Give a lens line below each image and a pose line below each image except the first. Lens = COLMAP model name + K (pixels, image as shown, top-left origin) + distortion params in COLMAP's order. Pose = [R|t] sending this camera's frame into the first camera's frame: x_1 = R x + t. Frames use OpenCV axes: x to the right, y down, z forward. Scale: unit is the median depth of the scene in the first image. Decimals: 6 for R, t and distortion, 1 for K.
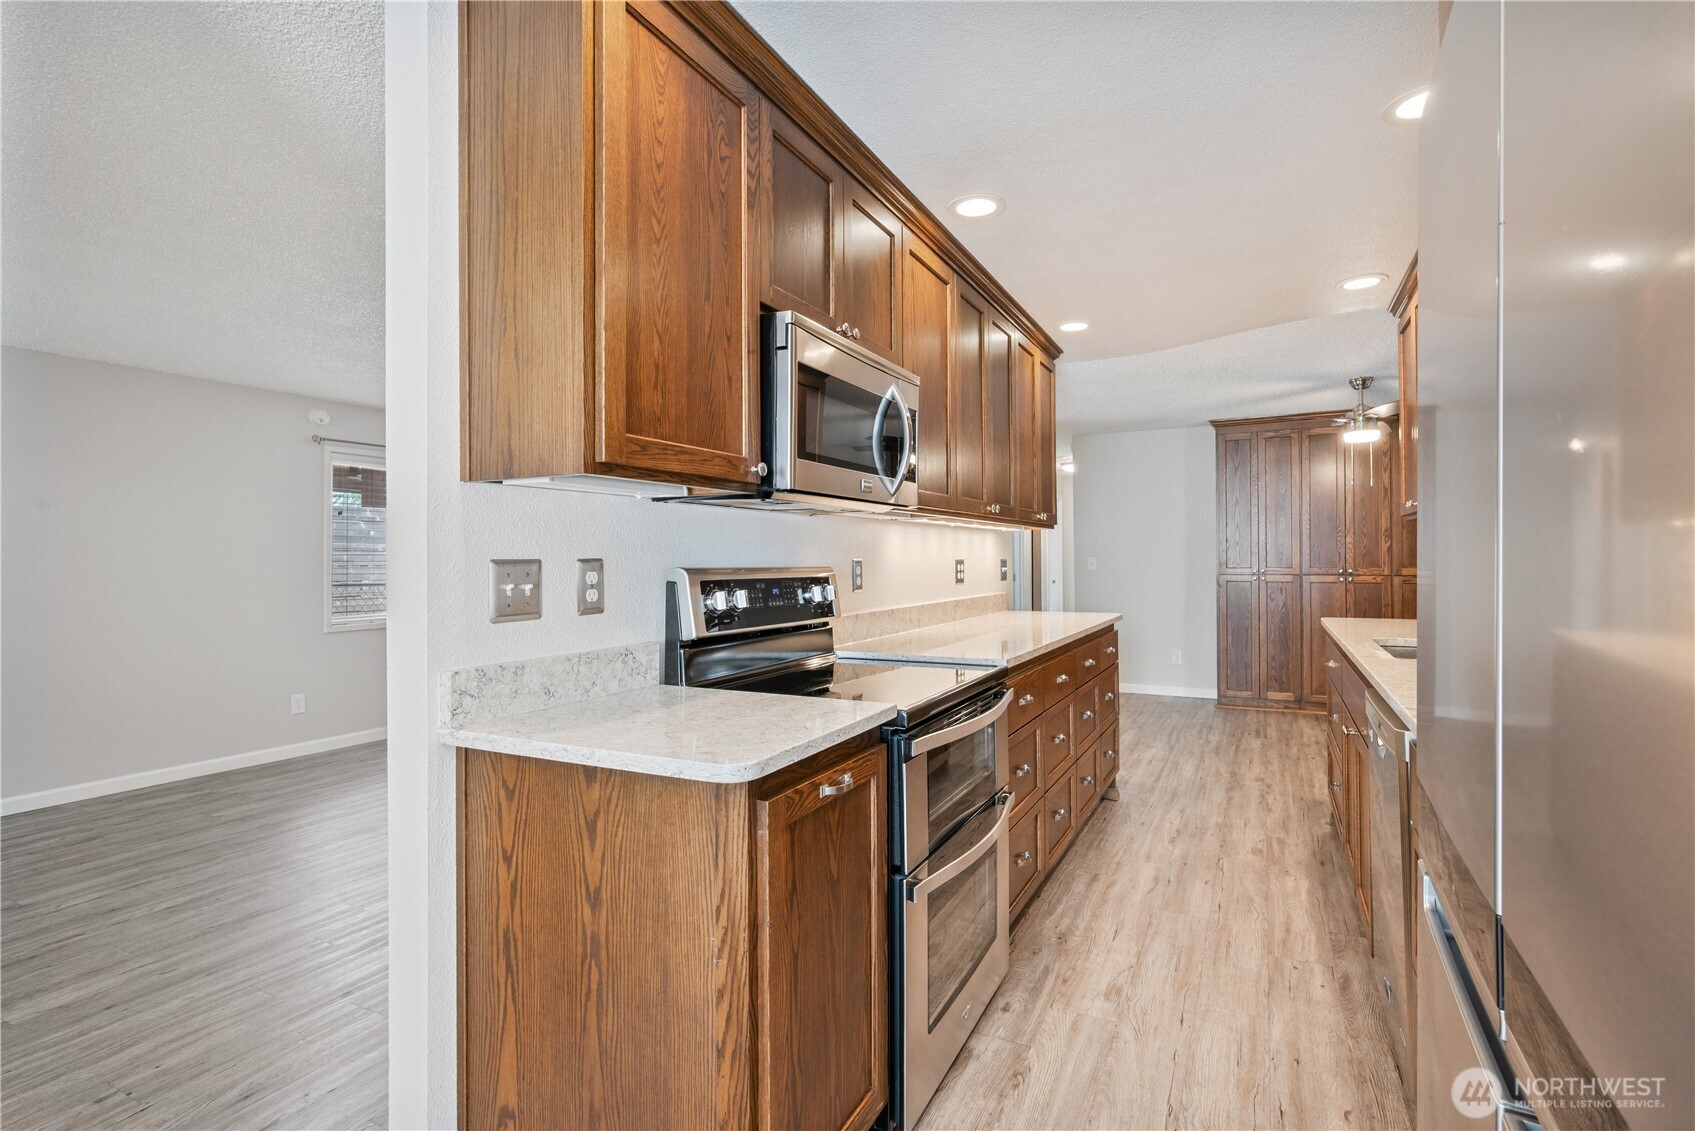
lens RADIAL K [[802.1, 0, 857.8], [0, 802.1, 554.0], [0, 0, 1]] dist [0.006872, 0.001508]
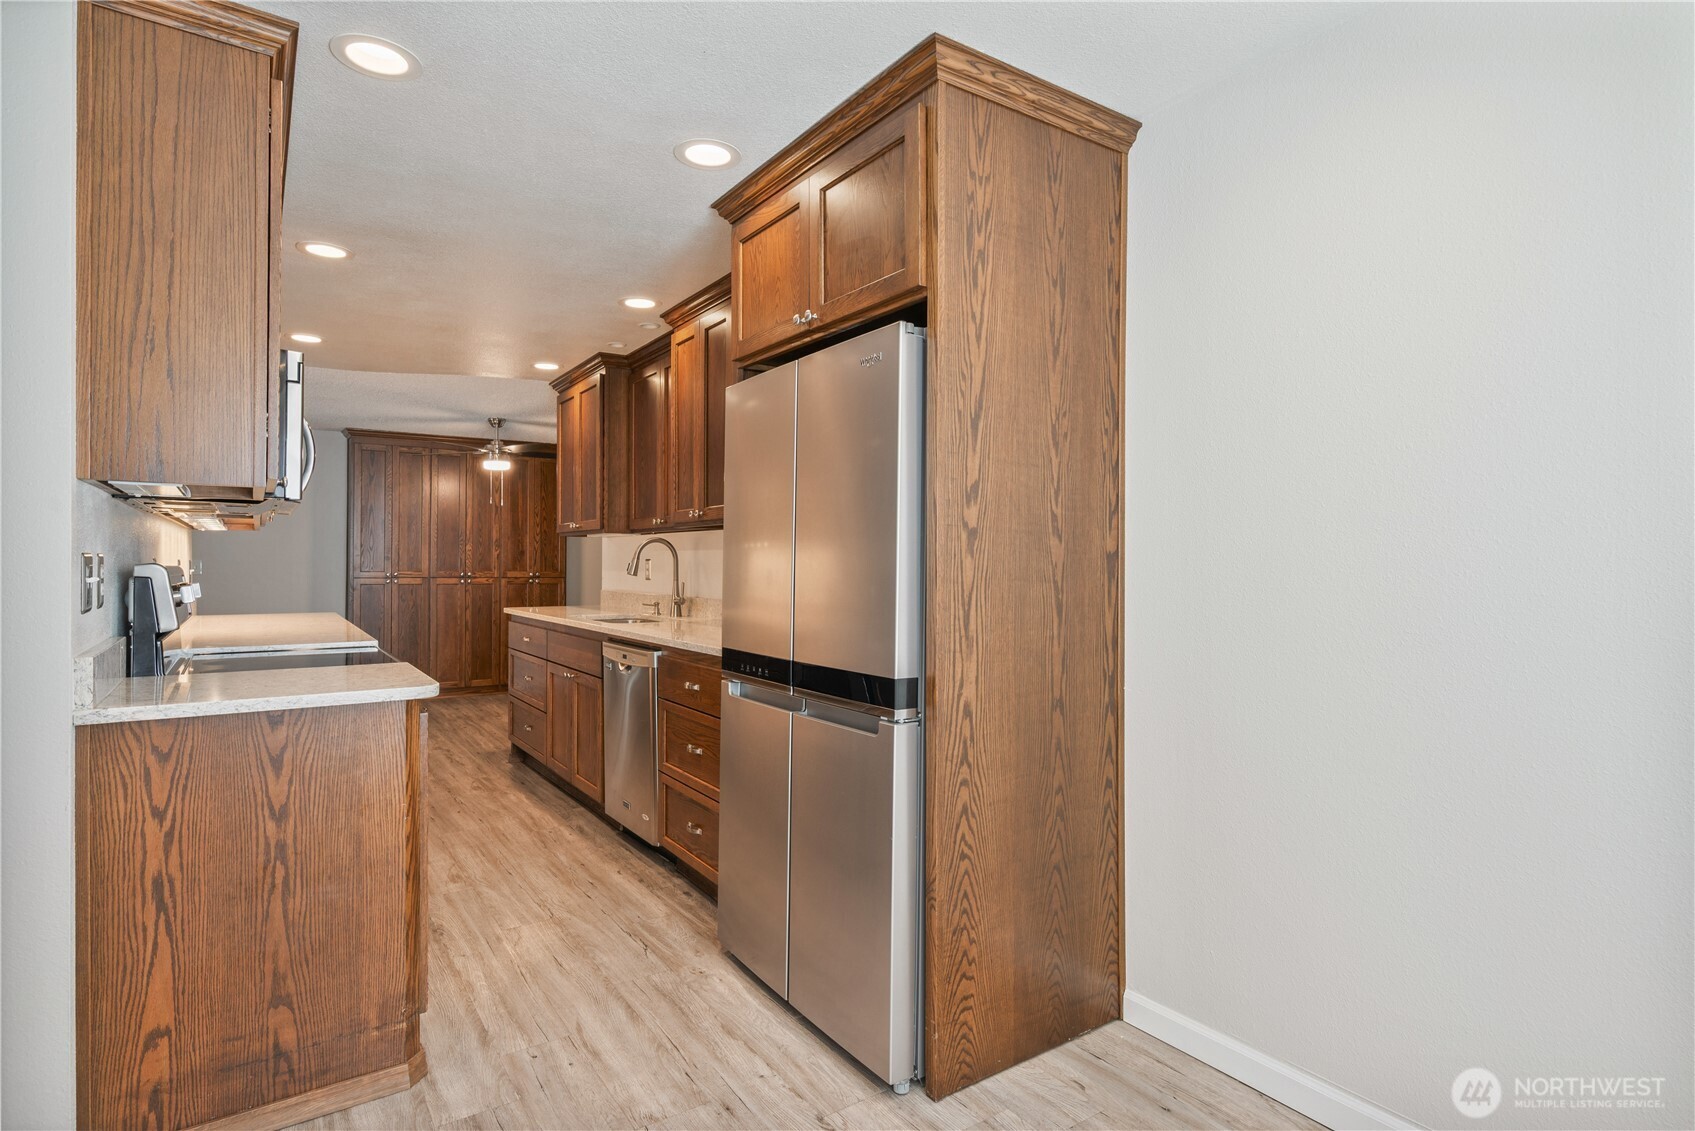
lens RADIAL K [[875.5, 0, 840.9], [0, 875.5, 567.1], [0, 0, 1]] dist [-0.002549, 0.000000]
pose [[0.486194, 0.005204, 0.873835, -0.657919], [-0.012125, 0.999926, 0.000792, 0.008968], [-0.873767, -0.010981, 0.486221, -0.281798]]
